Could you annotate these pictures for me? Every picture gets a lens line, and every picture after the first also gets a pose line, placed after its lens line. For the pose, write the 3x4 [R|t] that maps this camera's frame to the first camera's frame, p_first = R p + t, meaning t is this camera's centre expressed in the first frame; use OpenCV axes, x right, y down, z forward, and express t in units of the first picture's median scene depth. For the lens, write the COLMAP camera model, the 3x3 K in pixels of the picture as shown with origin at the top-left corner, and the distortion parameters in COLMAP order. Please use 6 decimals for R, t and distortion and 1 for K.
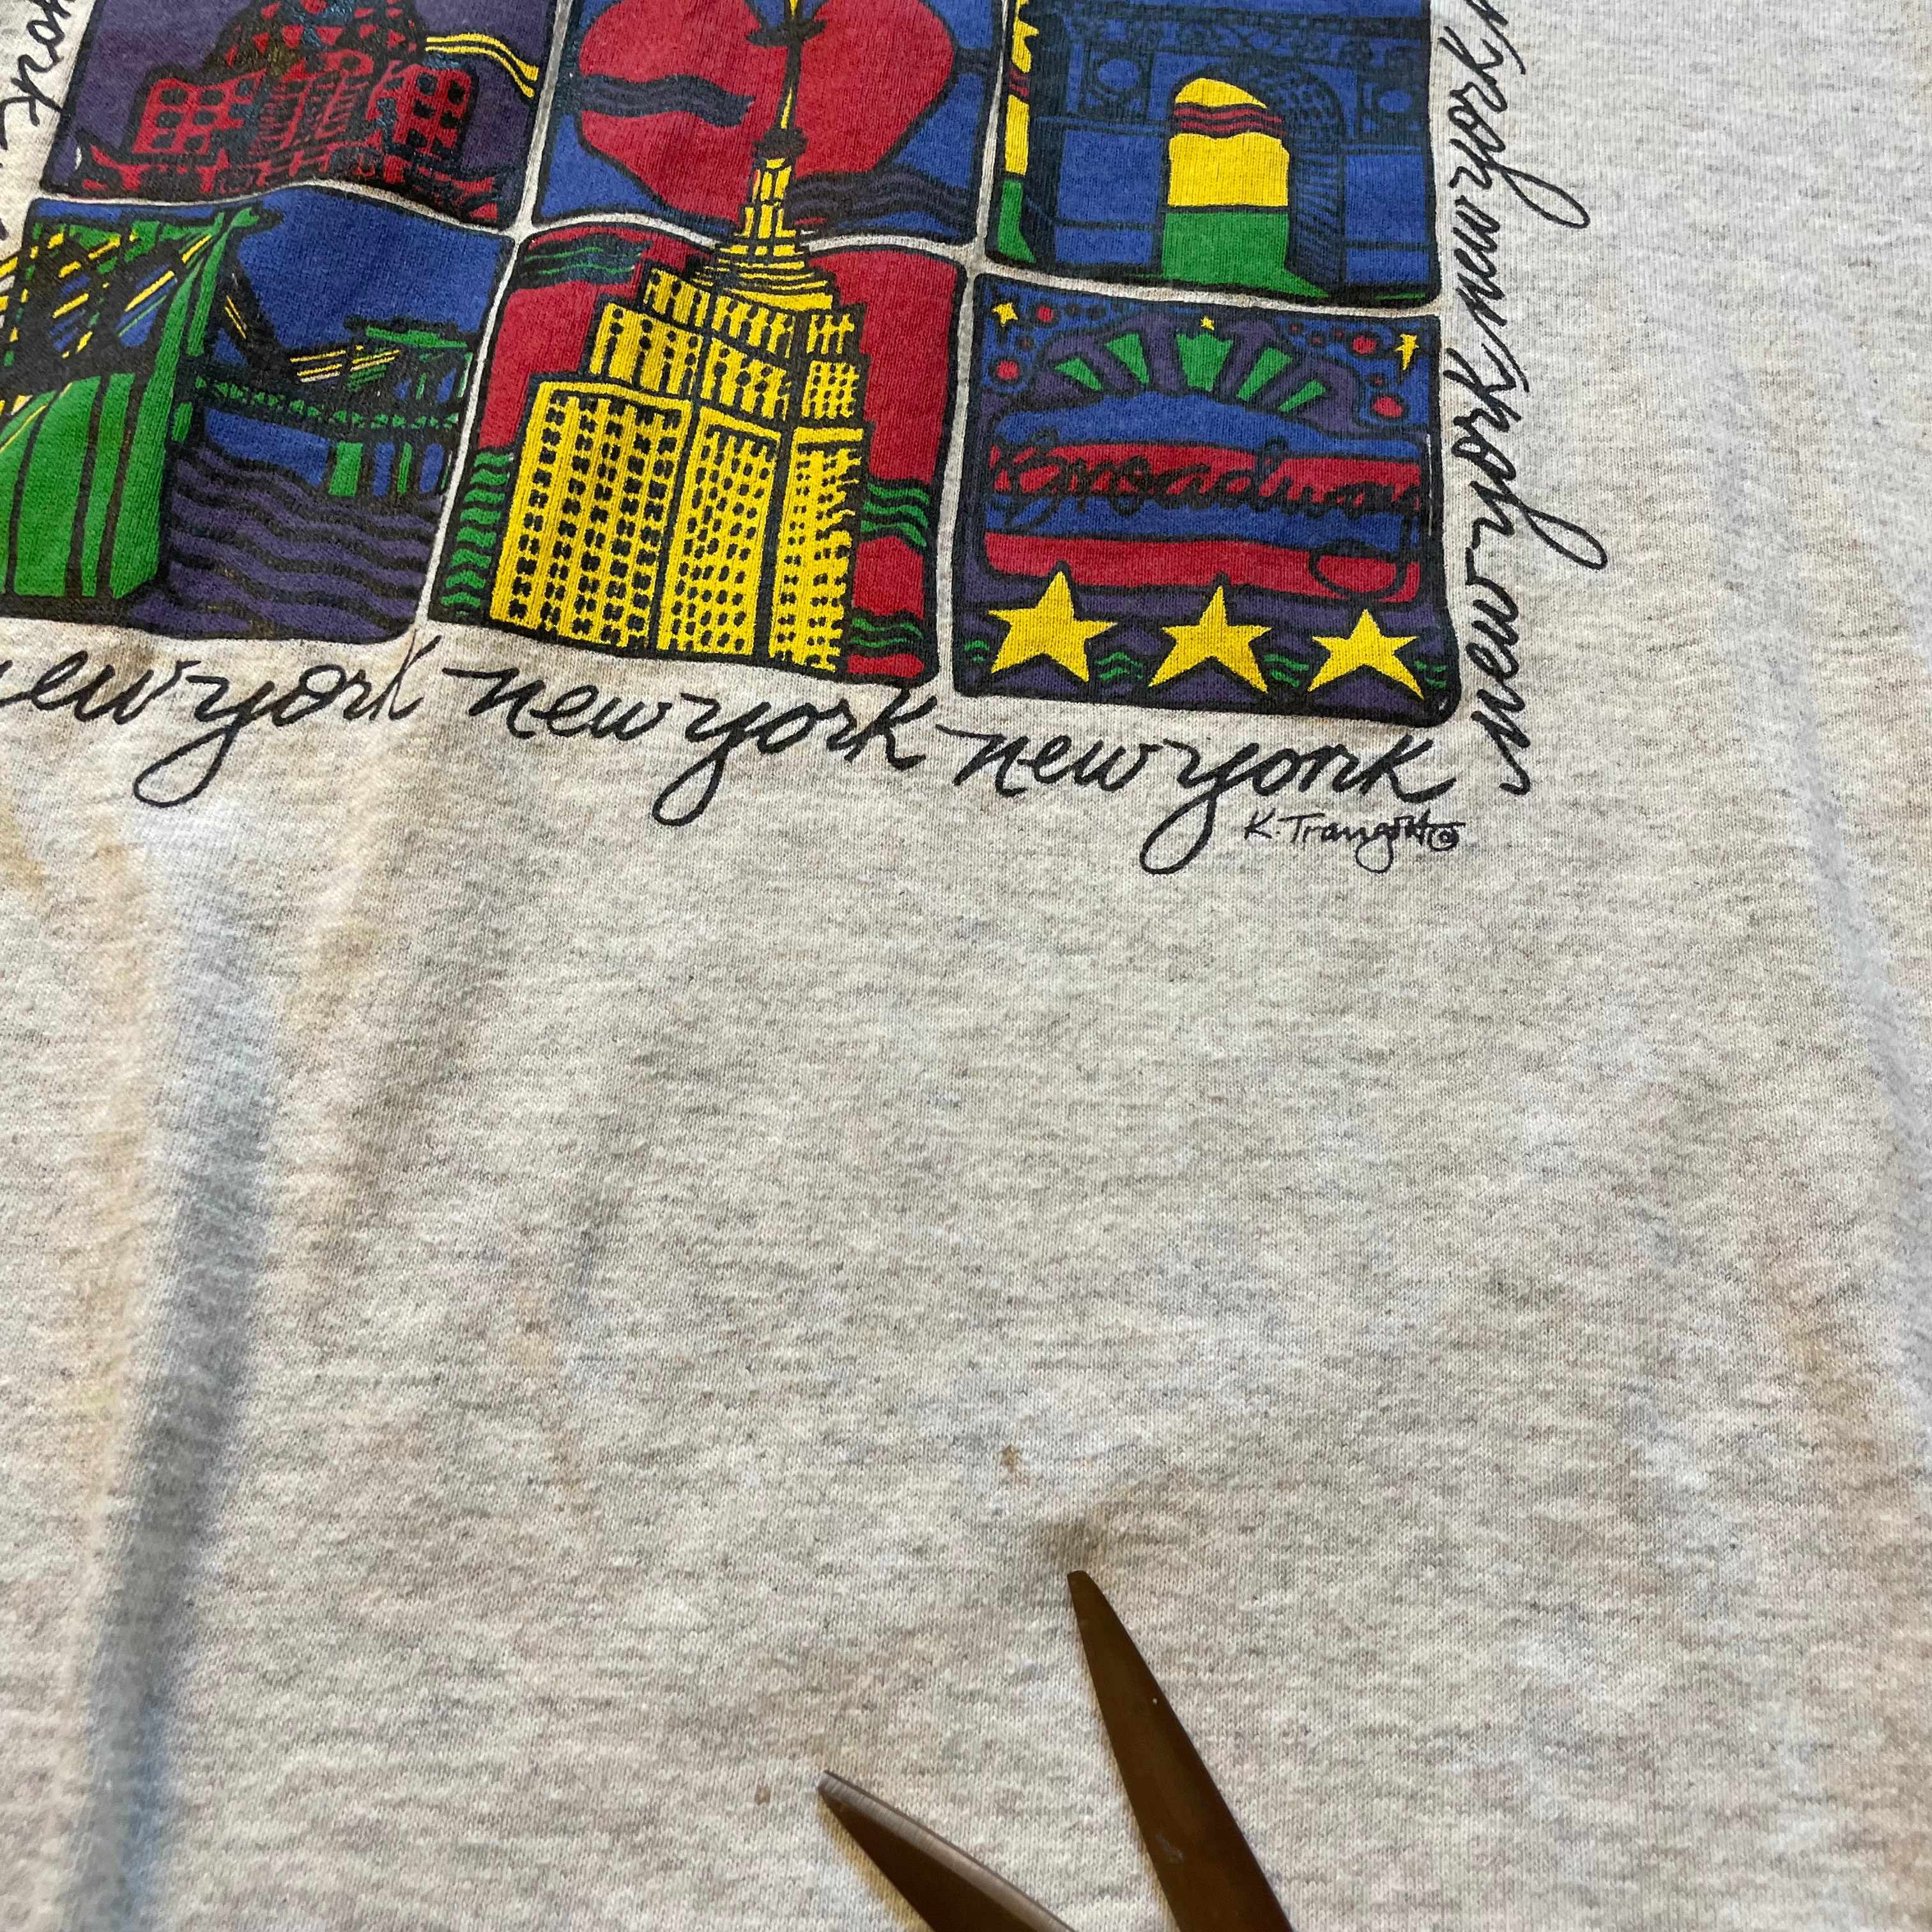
lens RADIAL K [[2010.7, 0, 959.4], [0, 2010.7, 928.3], [0, 0, 1]] dist [0.111477, -0.211781]
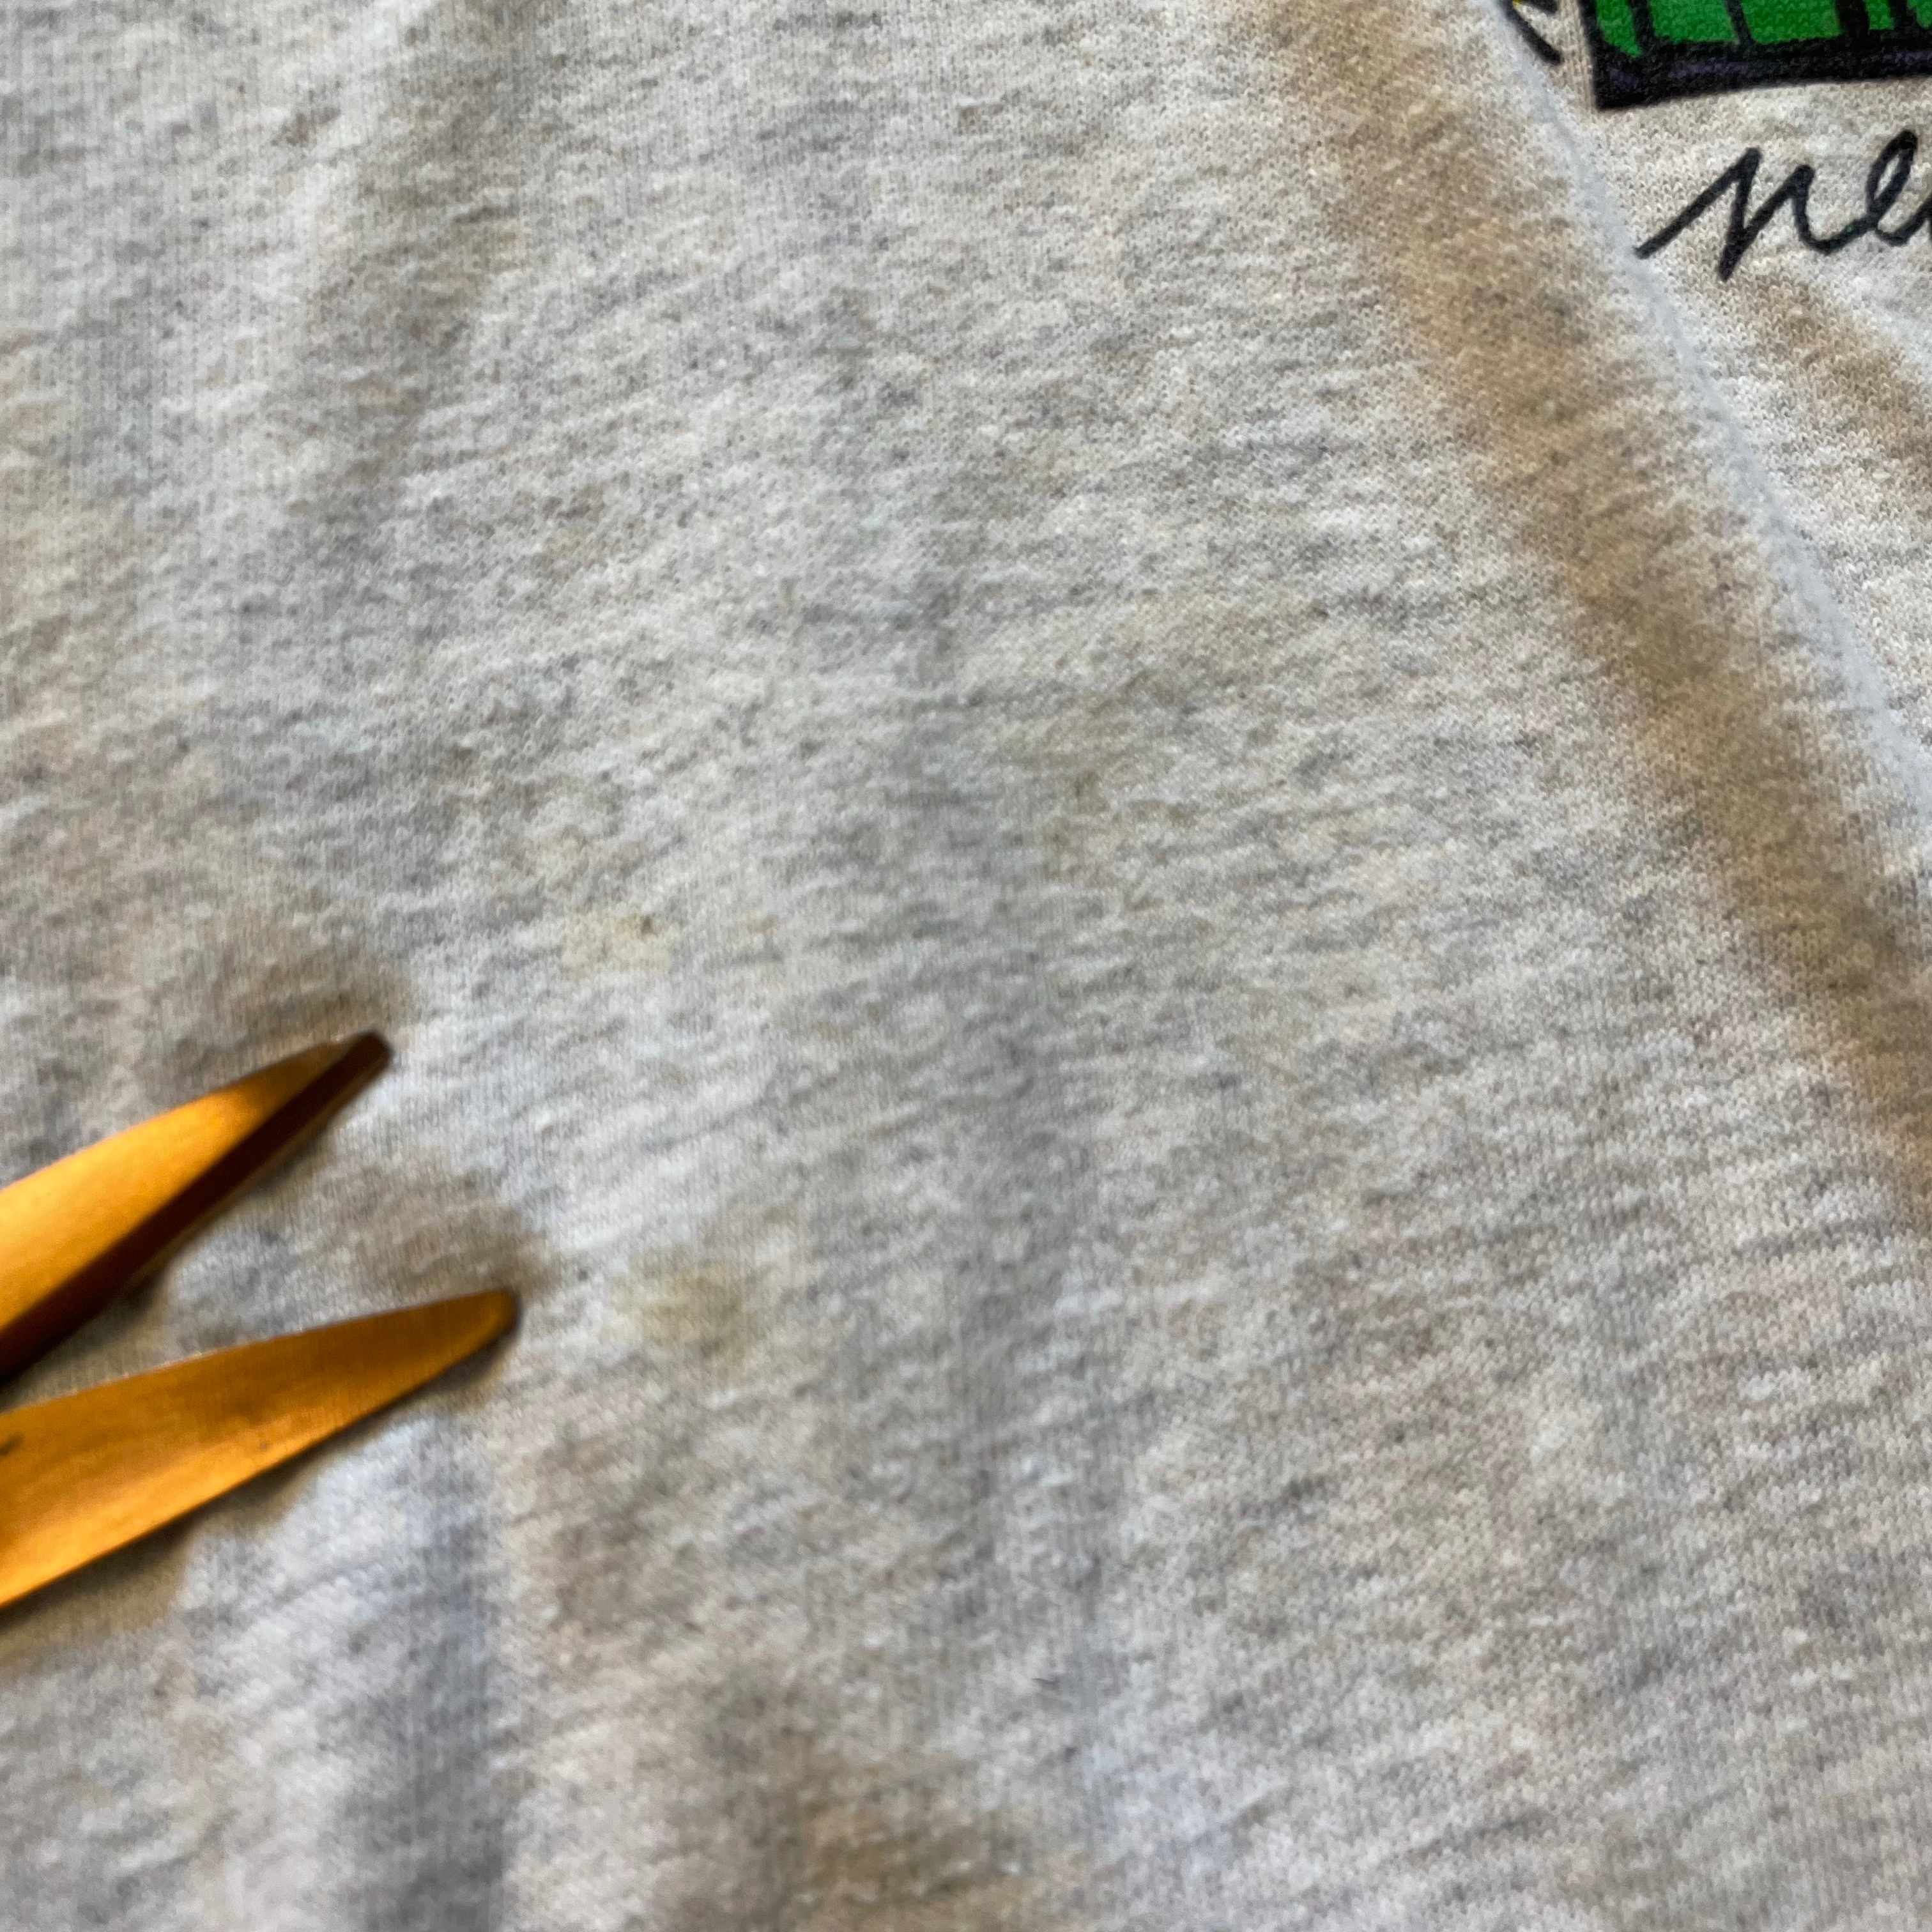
lens RADIAL K [[1989.2, 0, 966.0], [0, 1989.2, 966.0], [0, 0, 1]] dist [0.073688, -0.110977]
pose [[0.974129, -0.194503, 0.115068, -0.784543], [0.160995, 0.954597, 0.250650, -0.094078], [-0.158596, -0.225640, 0.961215, 0.437463]]
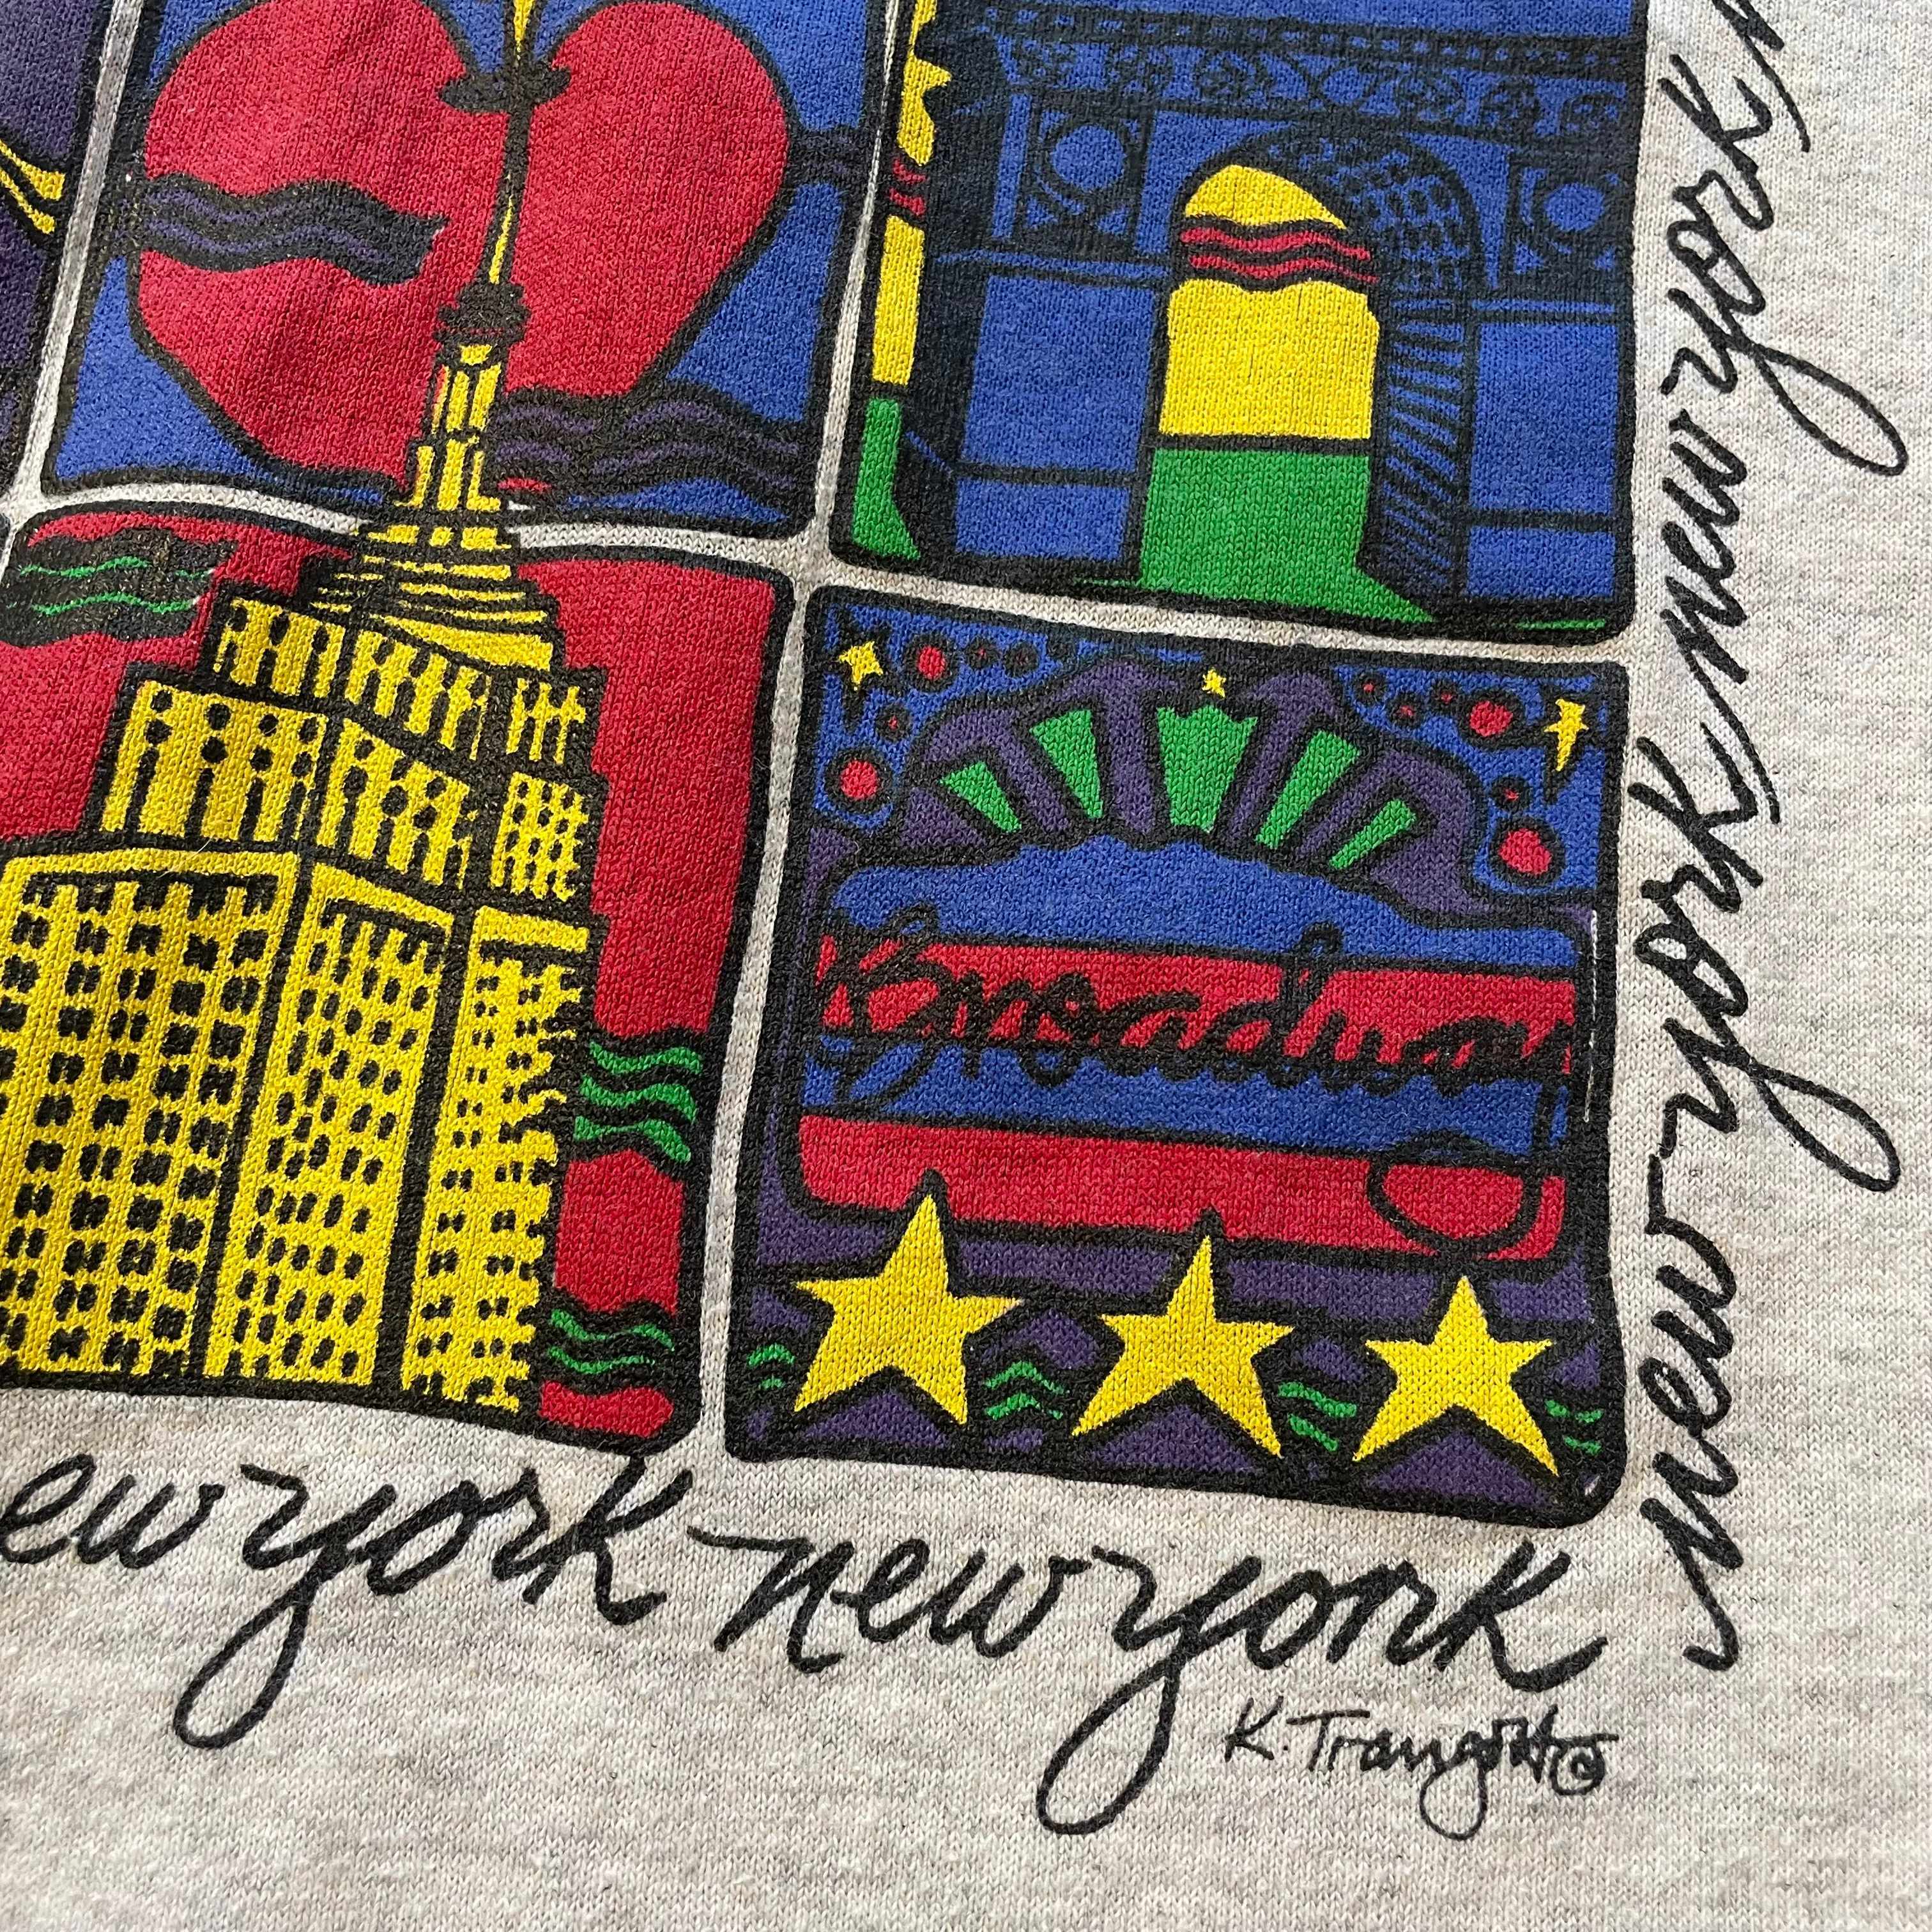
lens RADIAL K [[2001.7, 0, 960.8], [0, 2001.7, 943.4], [0, 0, 1]] dist [0.077831, -0.139383]
pose [[0.998757, 0.021815, -0.044807, 0.087250], [-0.012794, 0.981206, 0.192538, -0.374715], [0.048166, -0.191726, 0.980266, 0.480960]]
